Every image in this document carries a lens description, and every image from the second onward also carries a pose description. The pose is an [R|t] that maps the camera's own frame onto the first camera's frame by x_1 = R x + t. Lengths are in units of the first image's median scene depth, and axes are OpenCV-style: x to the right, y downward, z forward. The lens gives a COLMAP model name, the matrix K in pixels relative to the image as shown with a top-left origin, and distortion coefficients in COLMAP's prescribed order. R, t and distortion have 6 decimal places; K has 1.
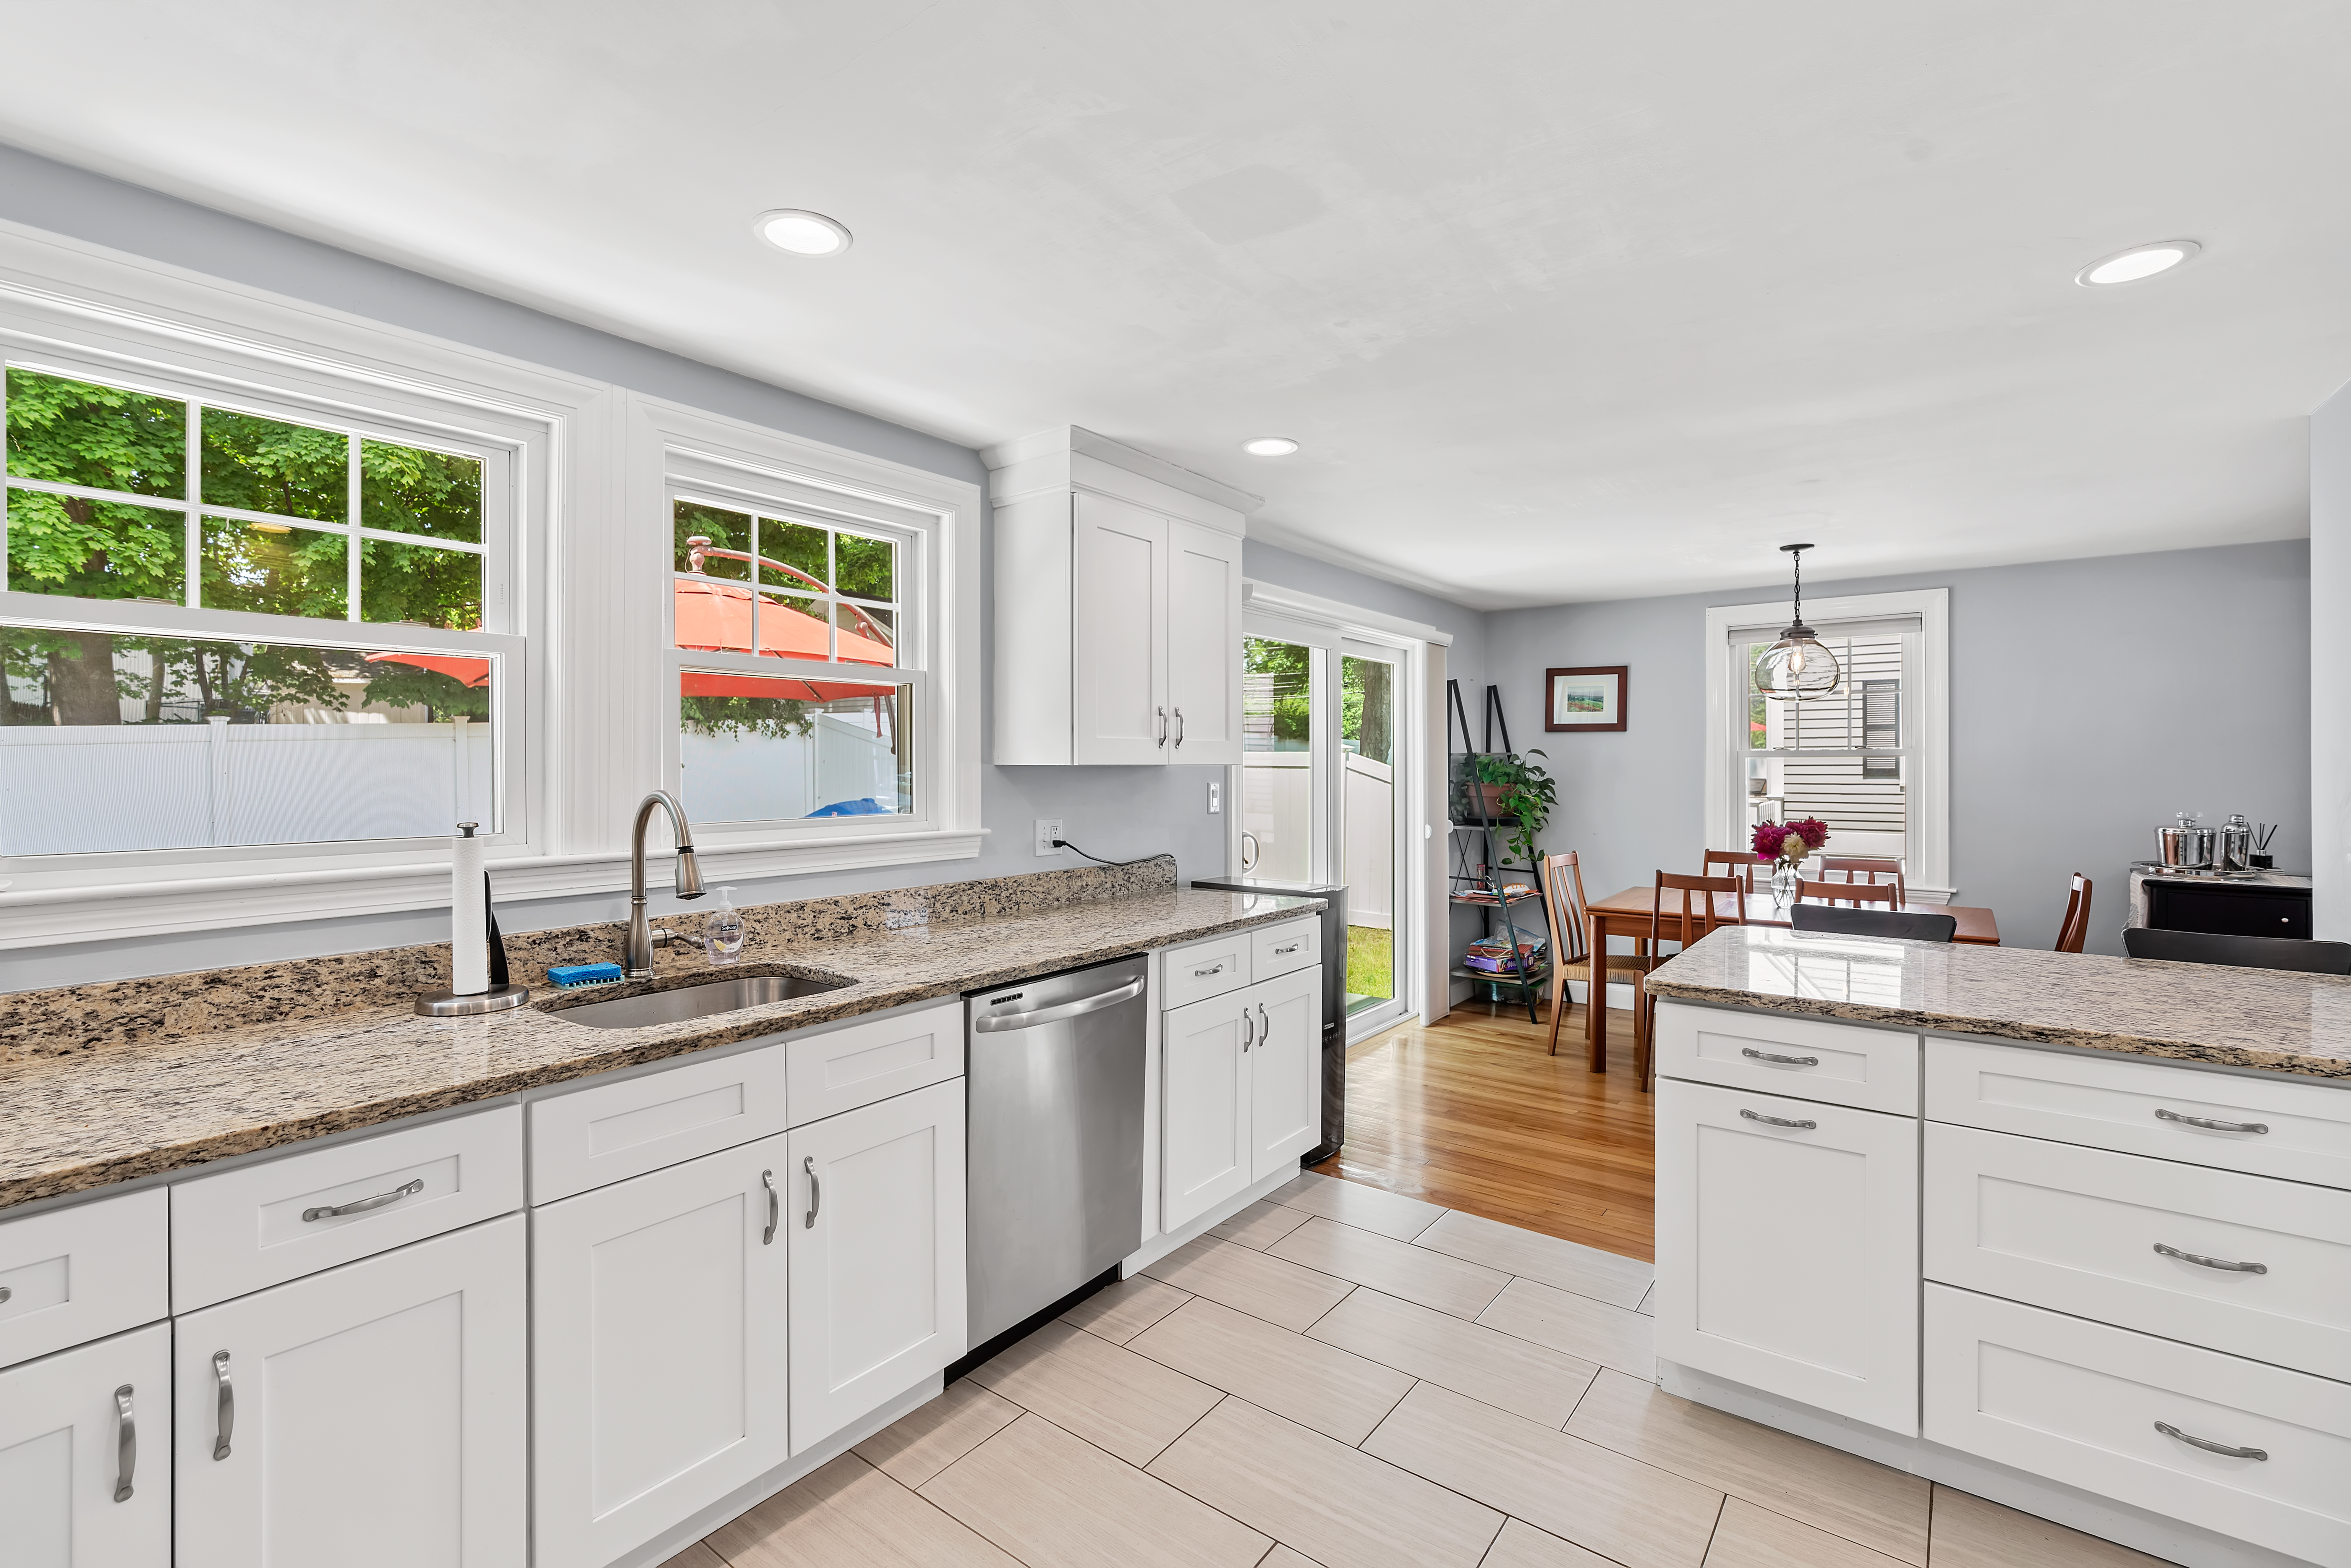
lens RADIAL K [[1054.5, 0, 1170.4], [0, 1054.5, 770.7], [0, 0, 1]] dist [-0.012749, 0.005029]
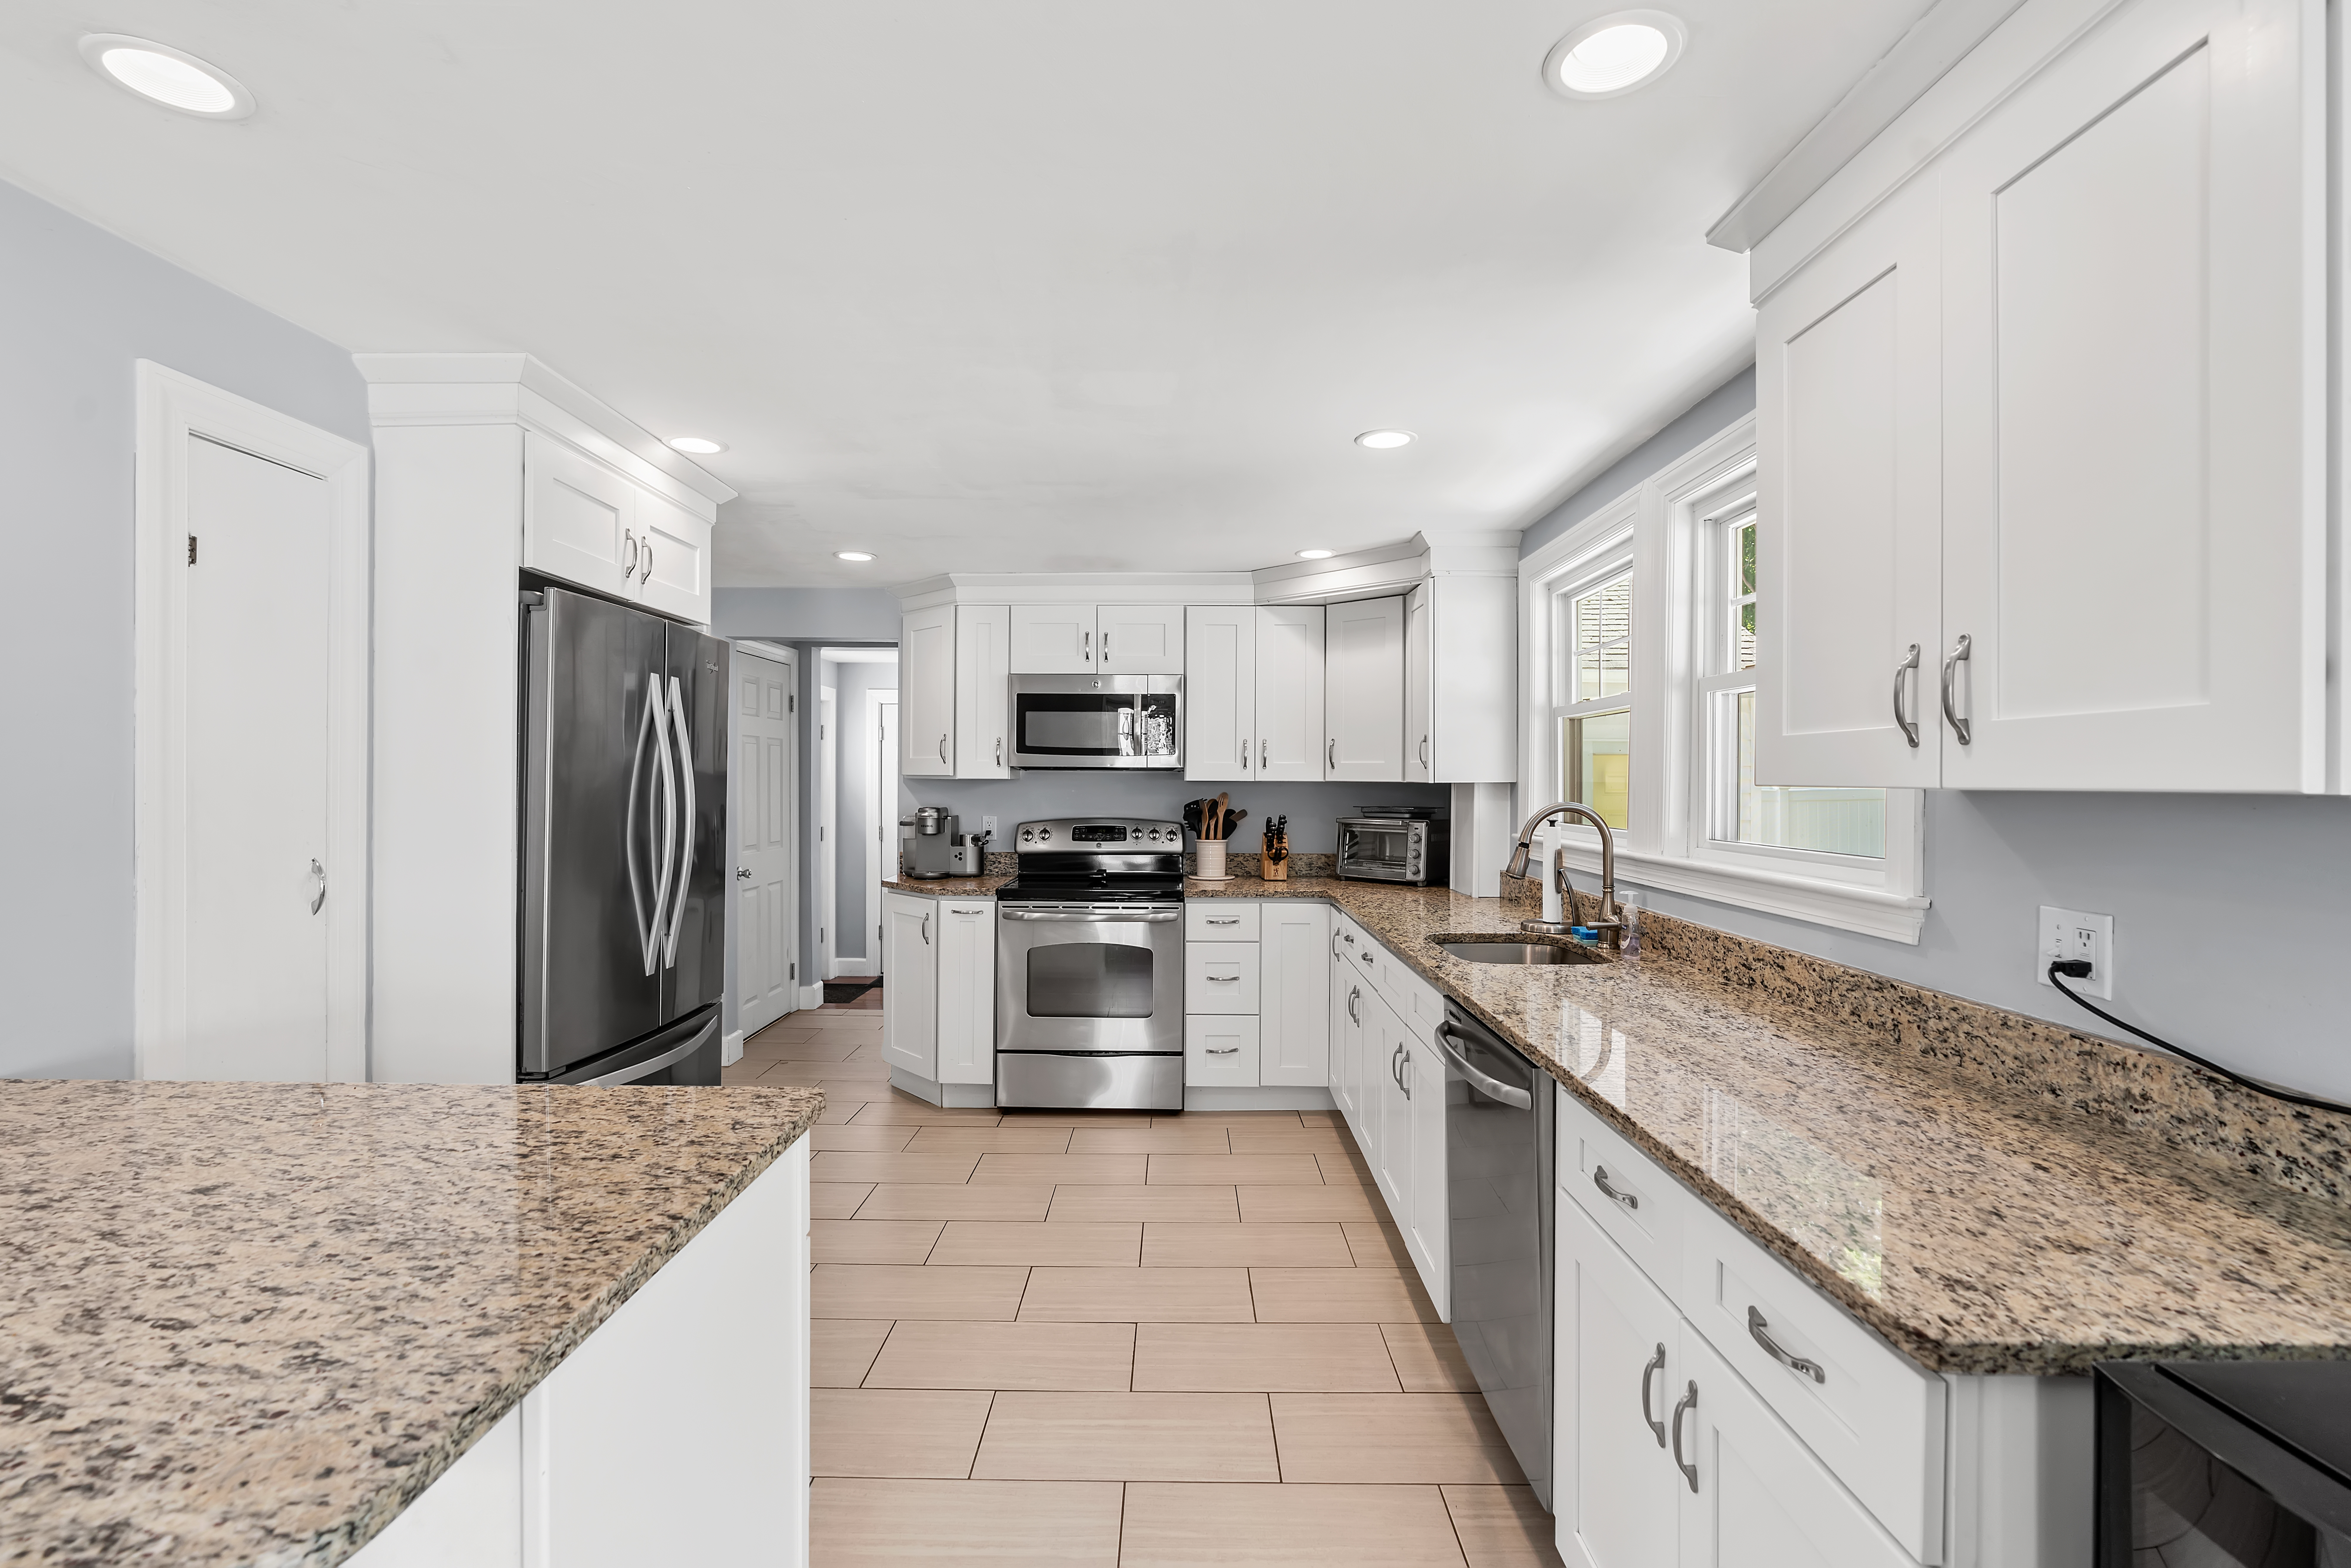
lens RADIAL K [[1054.5, 0, 1163.5], [0, 1054.5, 791.7], [0, 0, 1]] dist [-0.012749, 0.005029]
pose [[-0.805150, 0.004626, -0.593054, 0.506662], [-0.006932, 0.999828, 0.017209, -0.010011], [0.593031, 0.017967, -0.804979, 1.253972]]
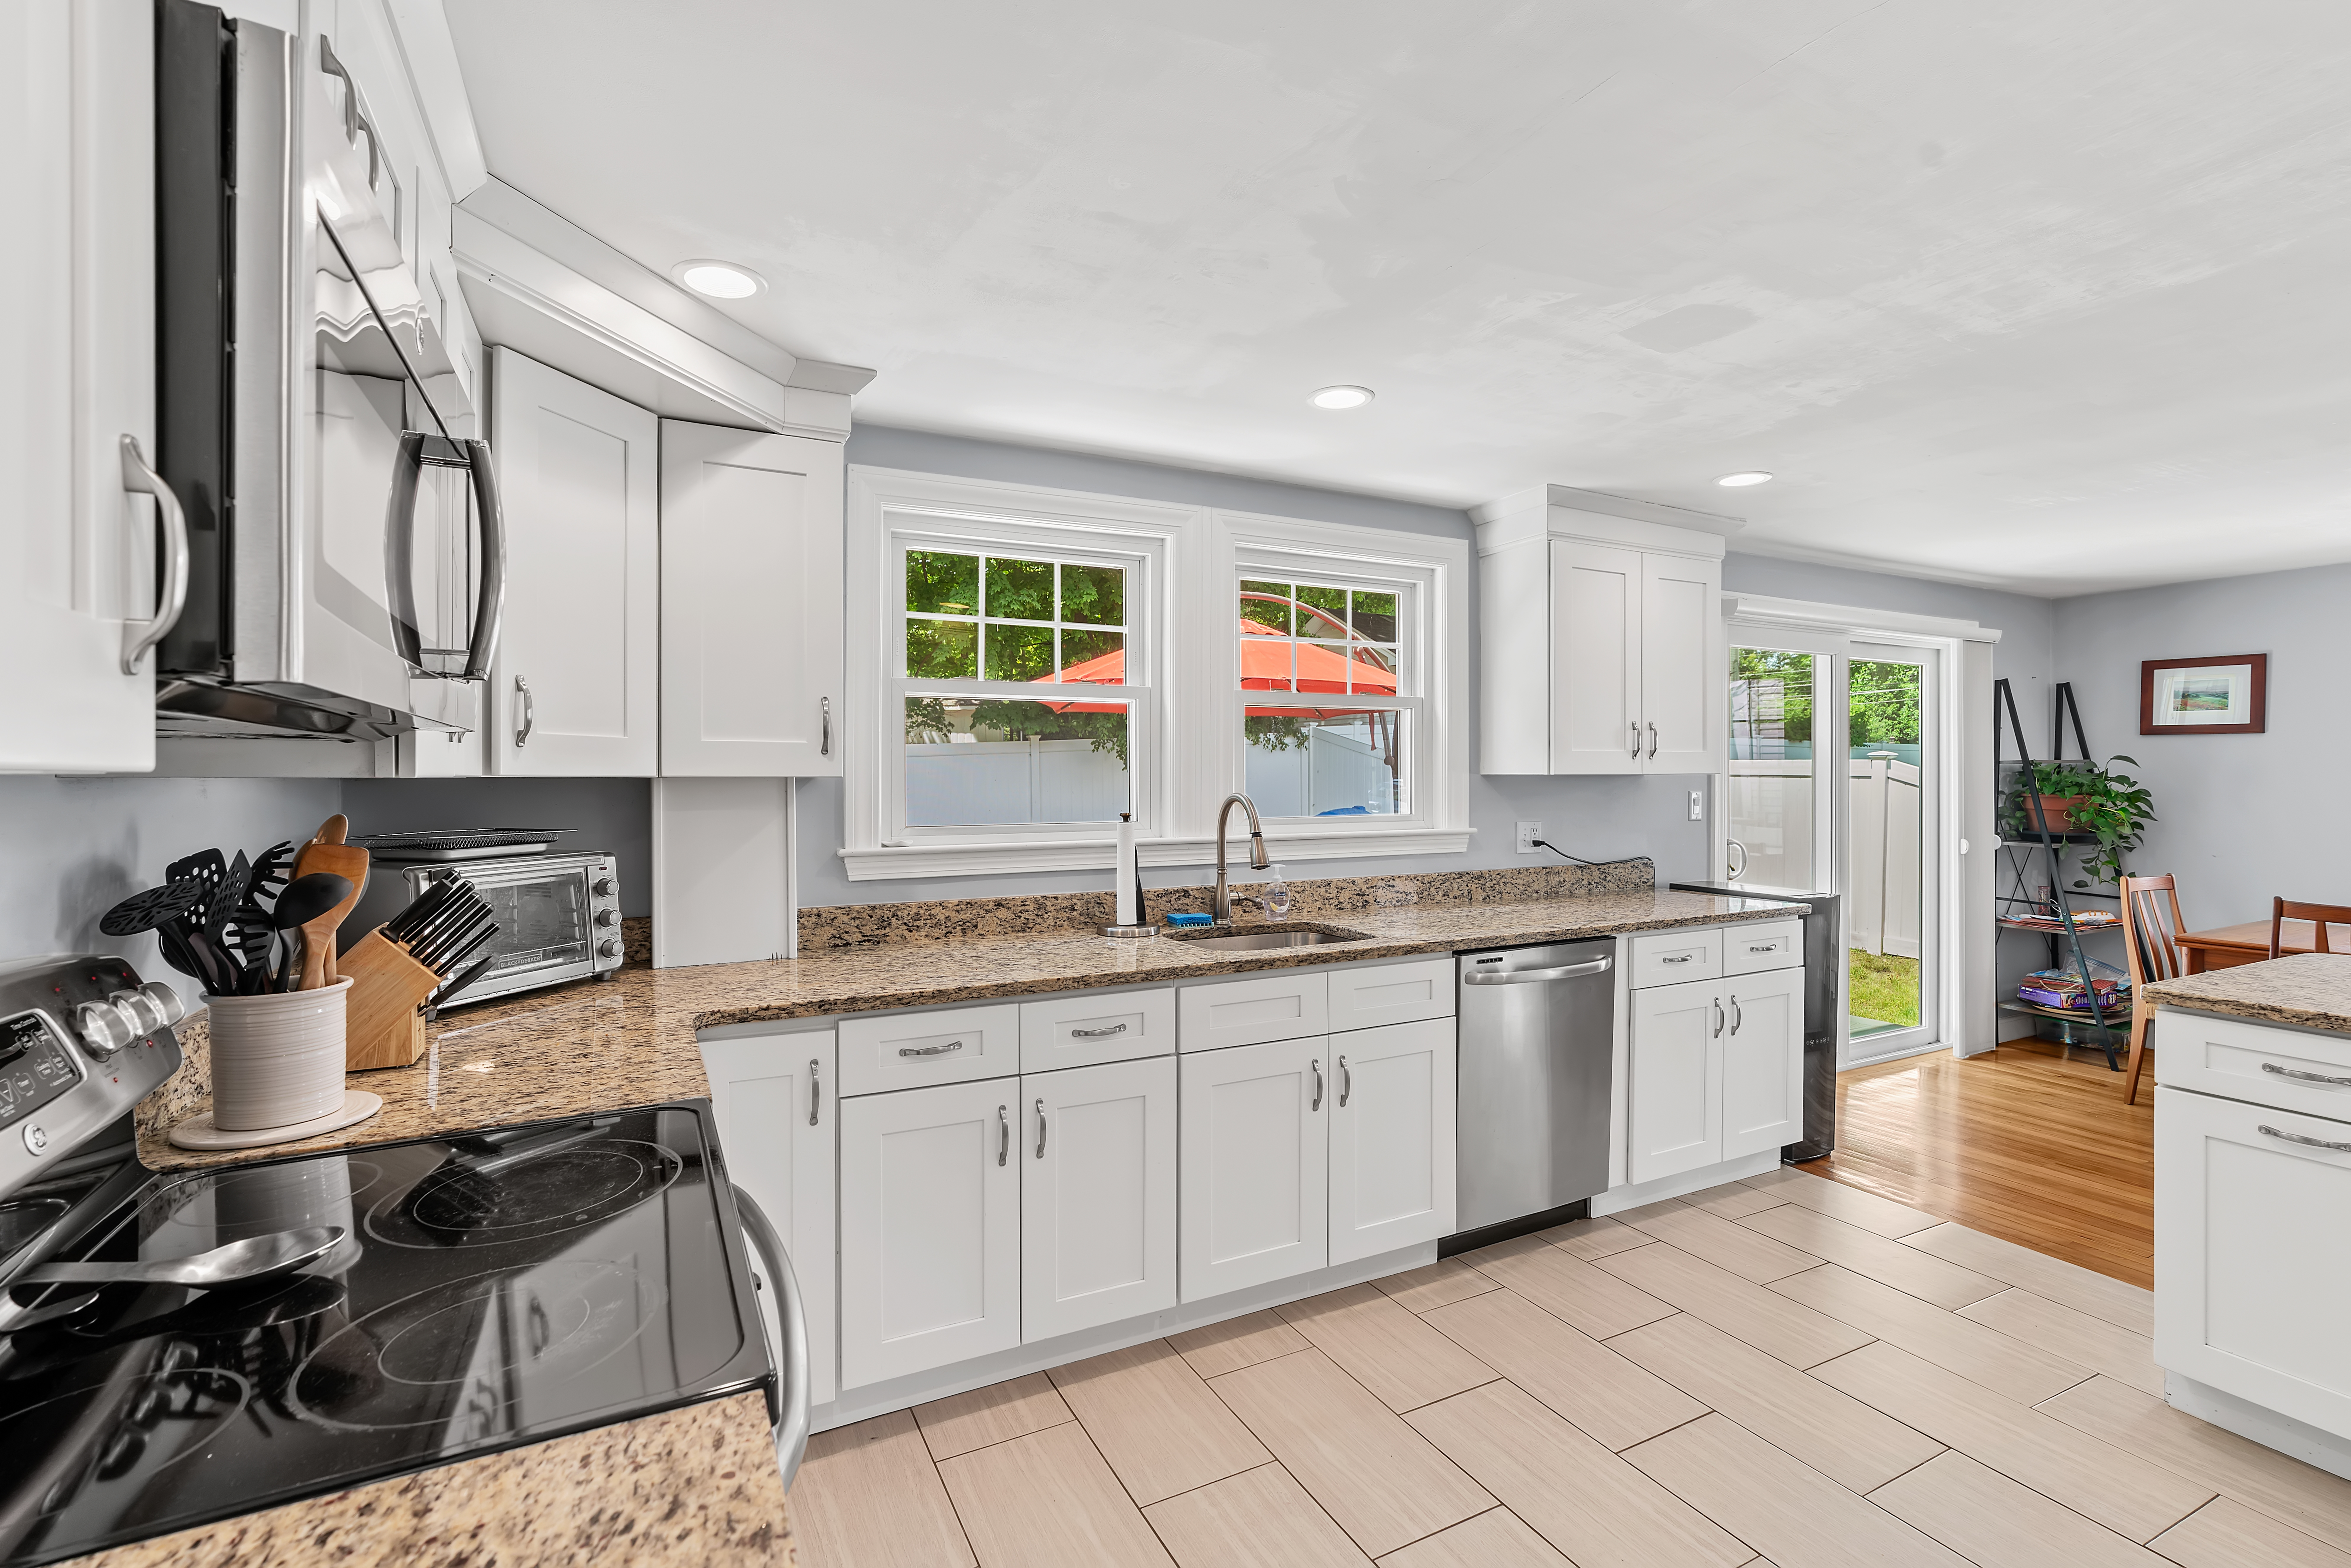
lens RADIAL K [[1054.5, 0, 1169.6], [0, 1054.5, 784.0], [0, 0, 1]] dist [-0.012749, 0.005029]
pose [[0.899032, 0.002400, -0.437877, 0.038941], [-0.000895, 0.999993, 0.003643, 0.001155], [0.437882, -0.002883, 0.899028, -0.226190]]
